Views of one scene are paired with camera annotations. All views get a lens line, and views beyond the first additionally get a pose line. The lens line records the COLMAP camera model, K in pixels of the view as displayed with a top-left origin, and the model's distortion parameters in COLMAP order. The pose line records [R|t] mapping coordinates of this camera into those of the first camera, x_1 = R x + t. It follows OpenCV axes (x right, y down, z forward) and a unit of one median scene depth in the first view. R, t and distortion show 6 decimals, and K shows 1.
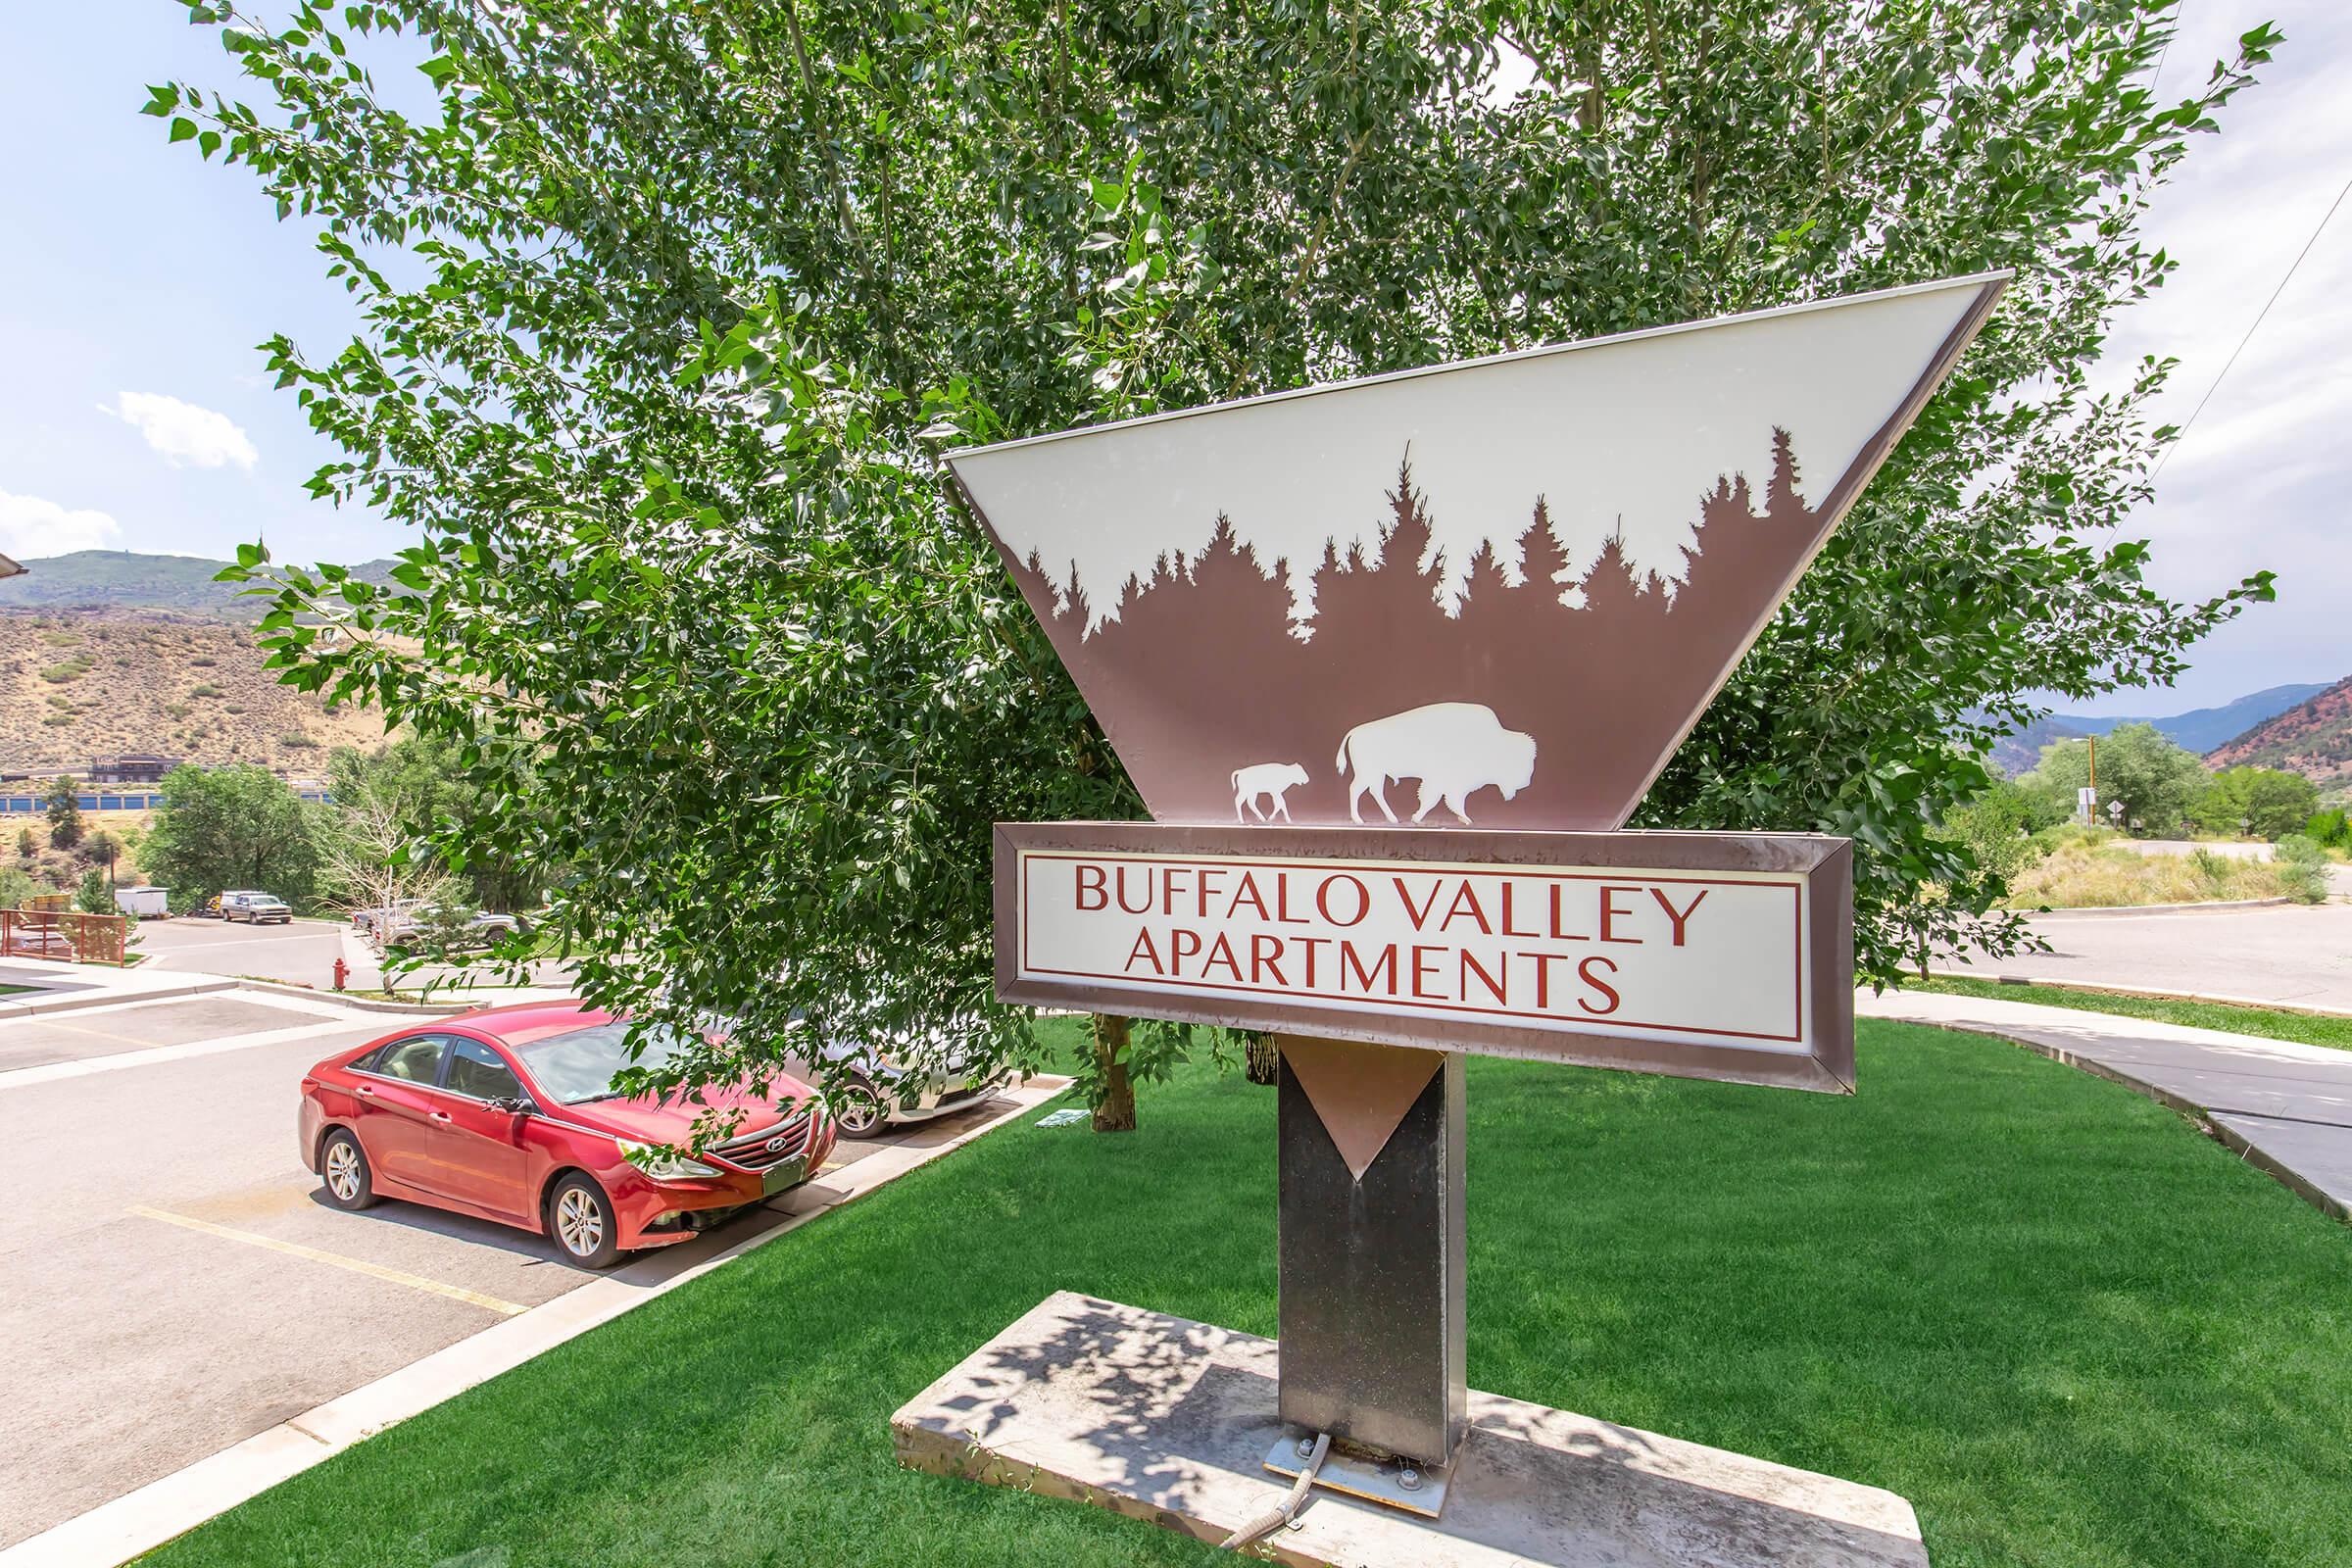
lens RADIAL K [[1065.1, 0, 1176.2], [0, 1065.1, 788.0], [0, 0, 1]] dist [0.003870, 0.001605]
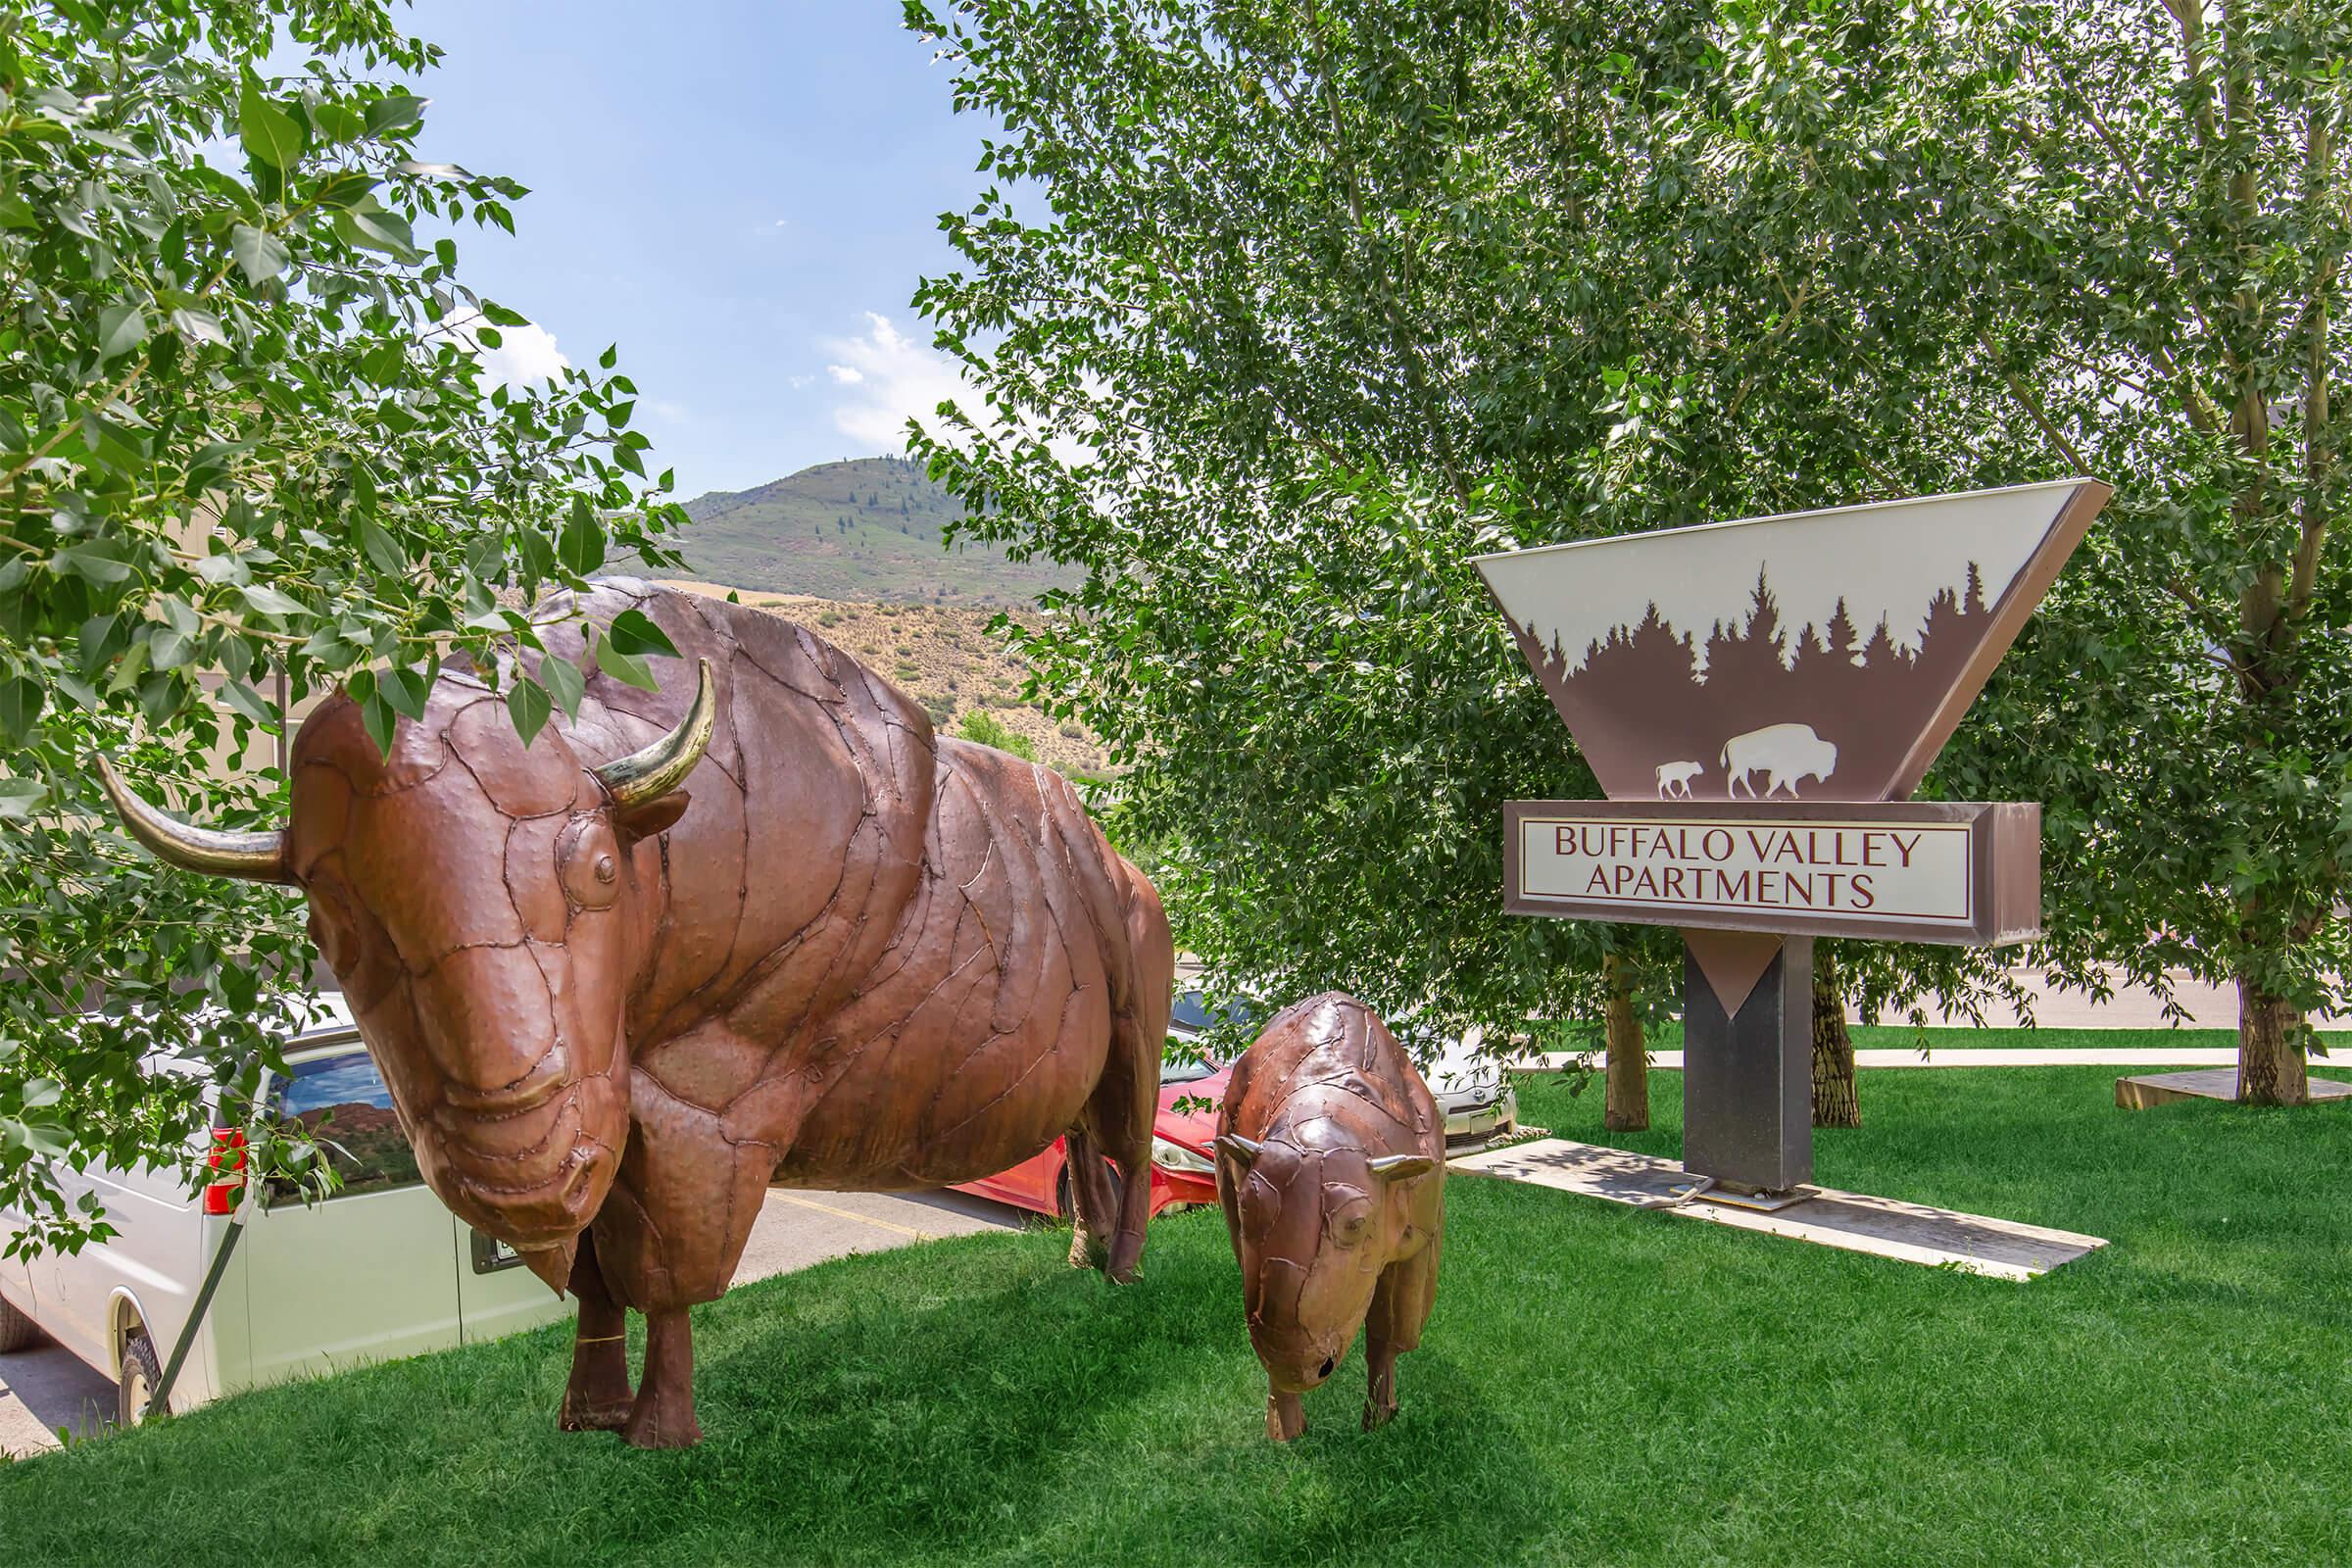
lens RADIAL K [[1662.6, 0, 1154.4], [0, 1662.6, 845.8], [0, 0, 1]] dist [-0.005077, -0.006711]
pose [[0.931337, 0.008086, -0.364068, 0.266752], [0.005518, 0.999325, 0.036312, 0.008652], [0.364116, -0.035828, 0.930664, -1.621115]]
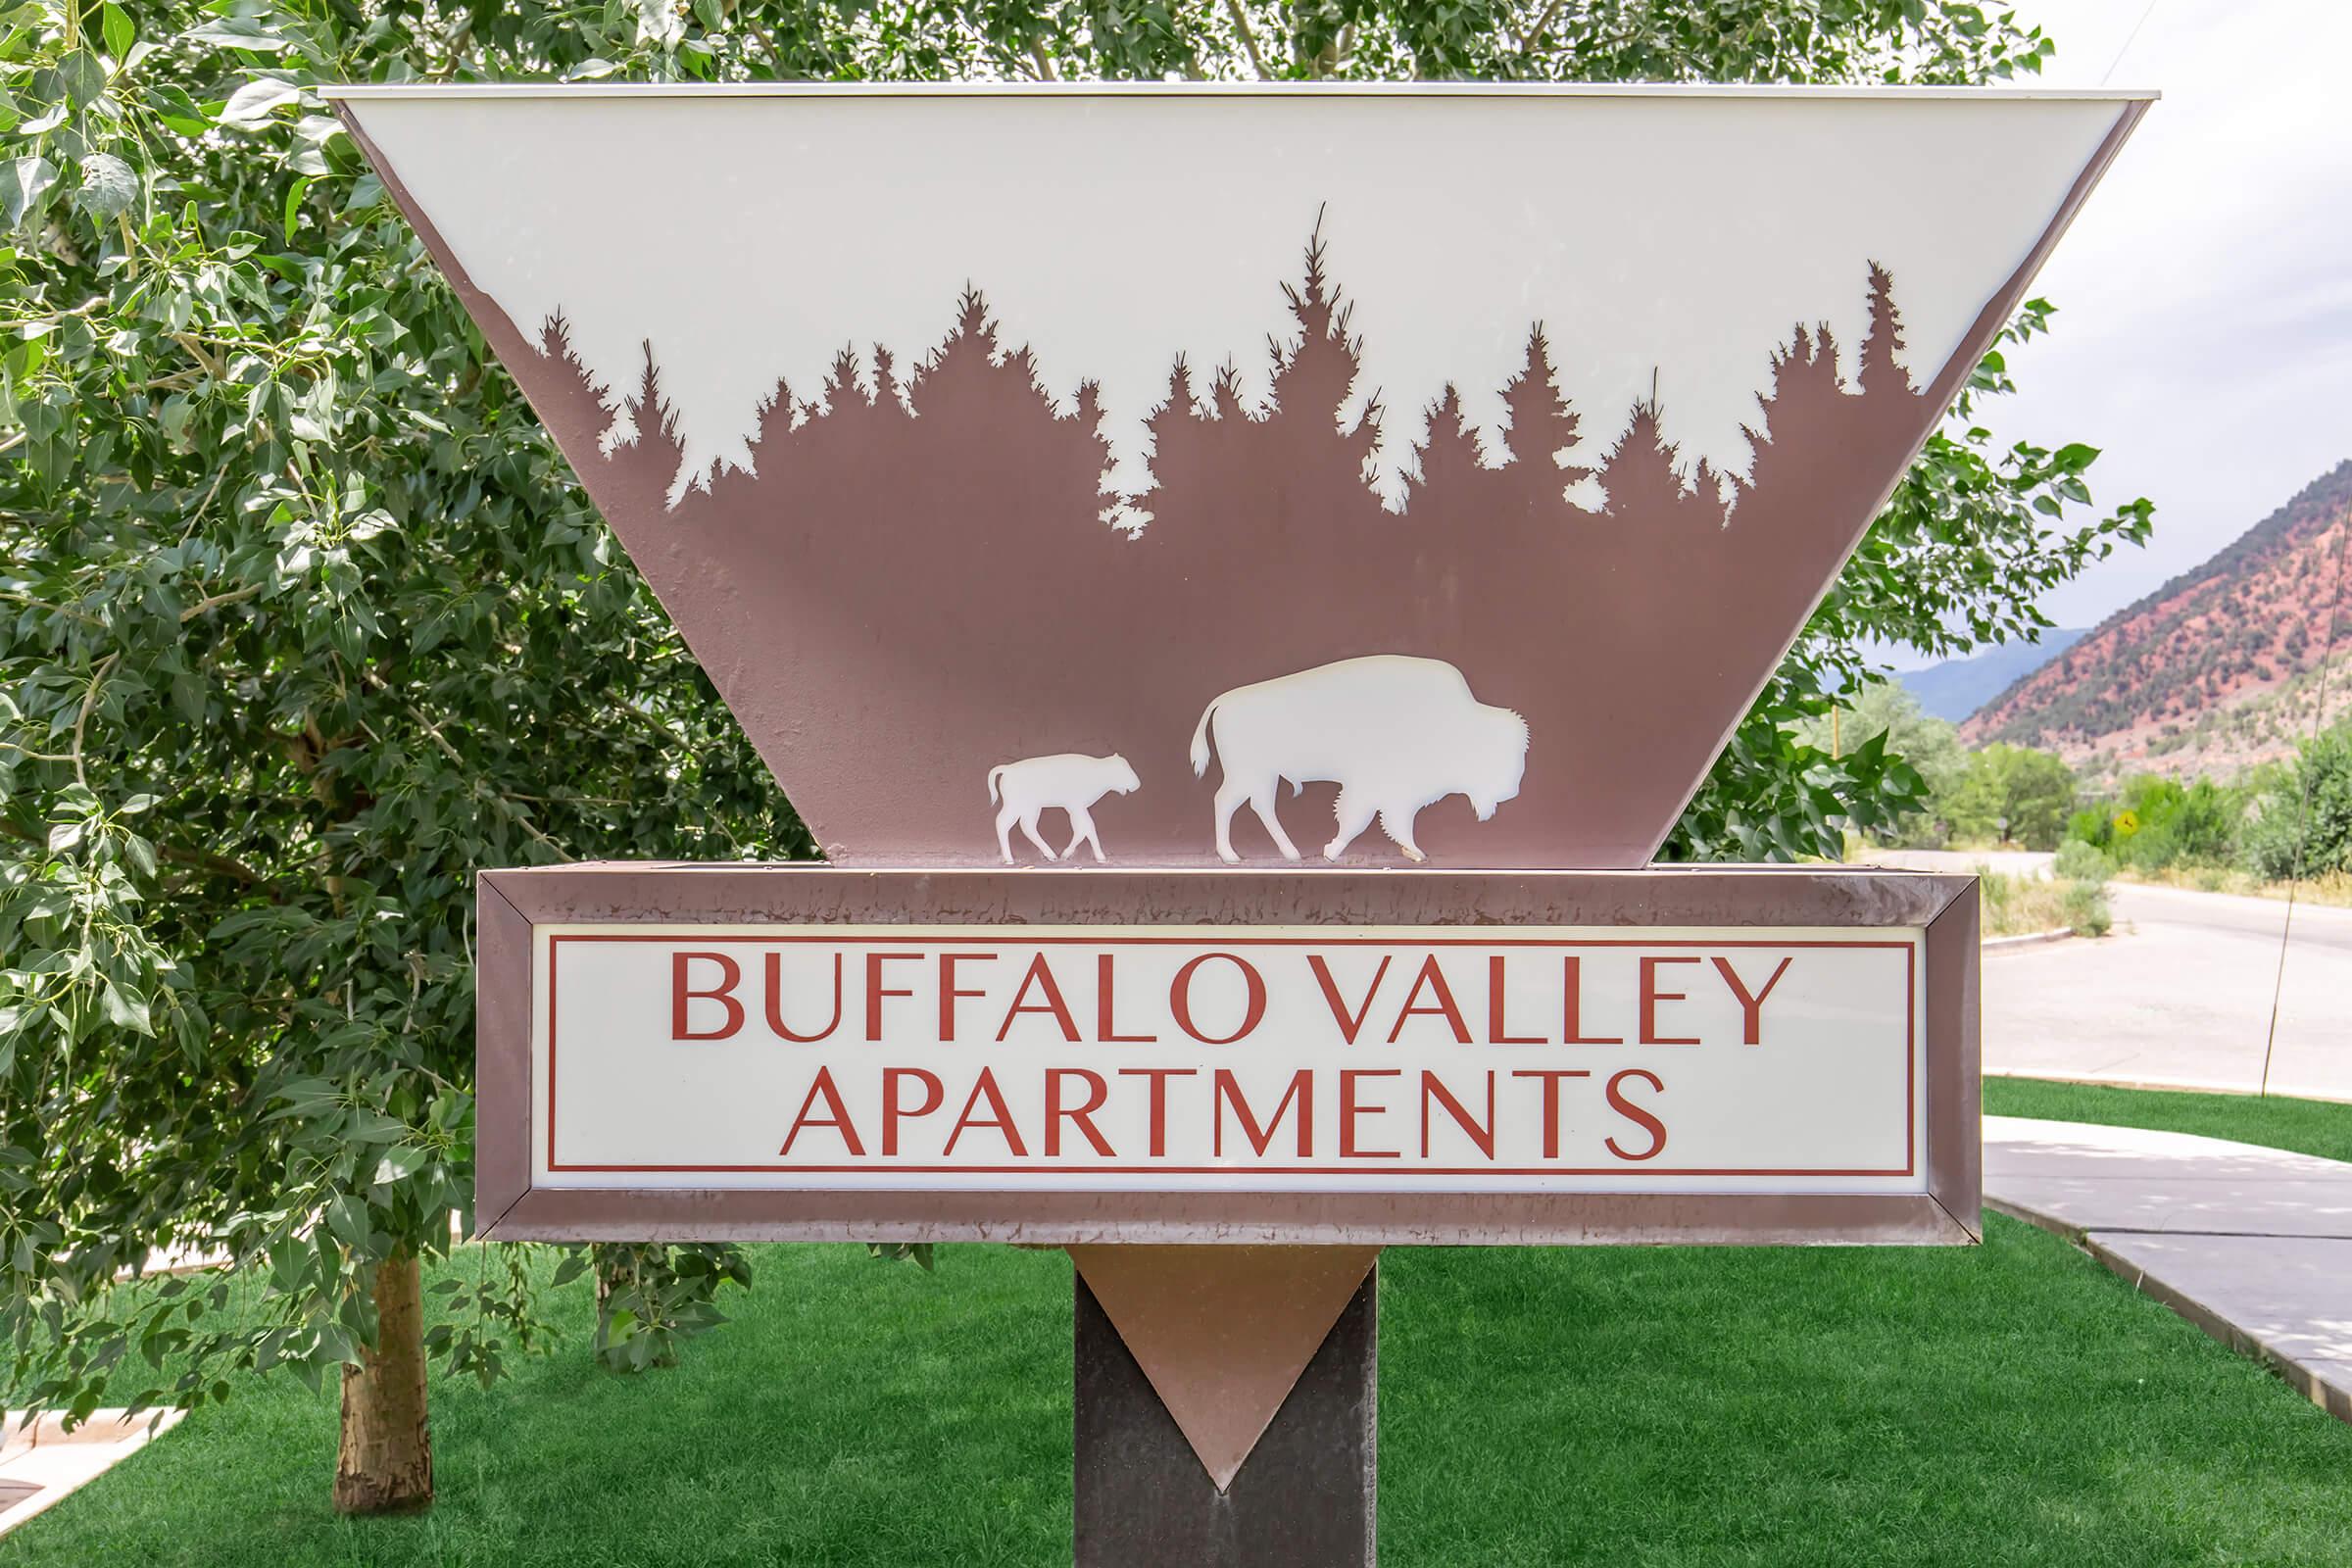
lens RADIAL K [[1987.8, 0, 1352.6], [0, 1987.8, 782.2], [0, 0, 1]] dist [0.000320, -0.000540]
pose [[0.898741, 0.002010, 0.438474, -0.232118], [-0.002086, 0.999998, -0.000310, -0.008803], [-0.438474, -0.000636, 0.898744, 0.017242]]
